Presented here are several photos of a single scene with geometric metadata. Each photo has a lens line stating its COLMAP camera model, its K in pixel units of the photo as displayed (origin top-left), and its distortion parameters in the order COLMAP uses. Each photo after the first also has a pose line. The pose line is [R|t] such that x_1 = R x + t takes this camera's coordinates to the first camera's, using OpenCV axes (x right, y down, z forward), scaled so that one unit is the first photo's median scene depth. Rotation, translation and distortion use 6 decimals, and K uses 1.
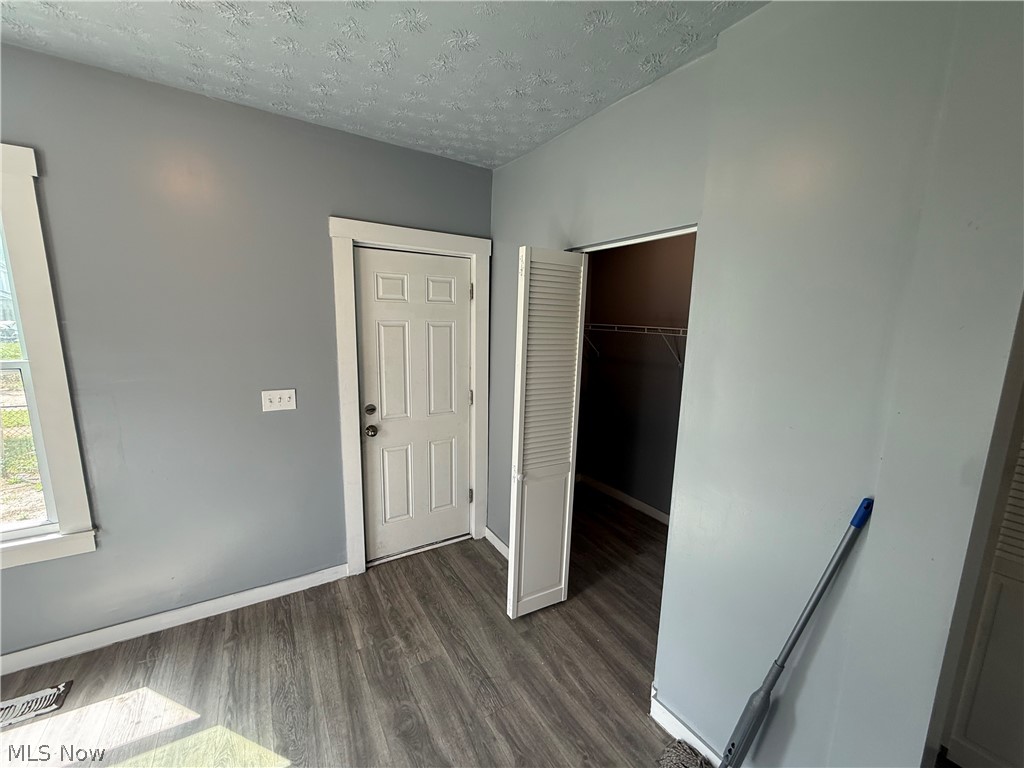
lens RADIAL K [[411.7, 0, 510.4], [0, 411.7, 382.6], [0, 0, 1]] dist [-0.001480, -0.000048]
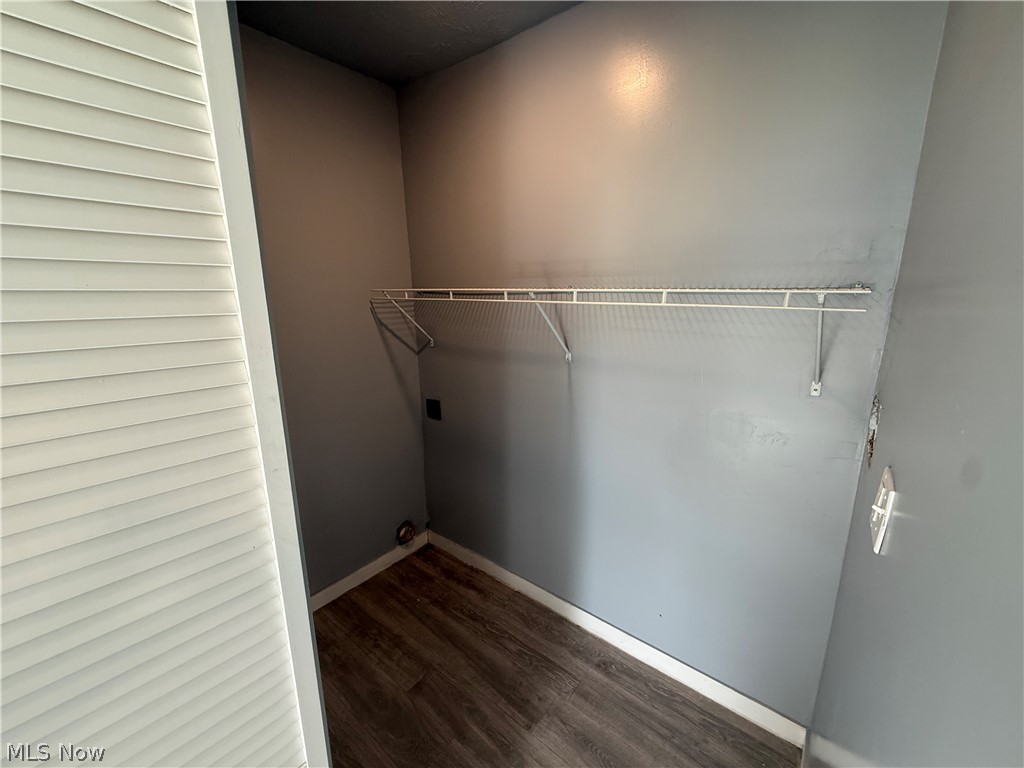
lens RADIAL K [[411.7, 0, 507.1], [0, 411.7, 386.1], [0, 0, 1]] dist [-0.001480, -0.000048]
pose [[0.944654, -0.113501, 0.307809, 0.154706], [0.087549, 0.991437, 0.096895, -0.063477], [-0.316171, -0.064584, 0.946501, 0.490834]]
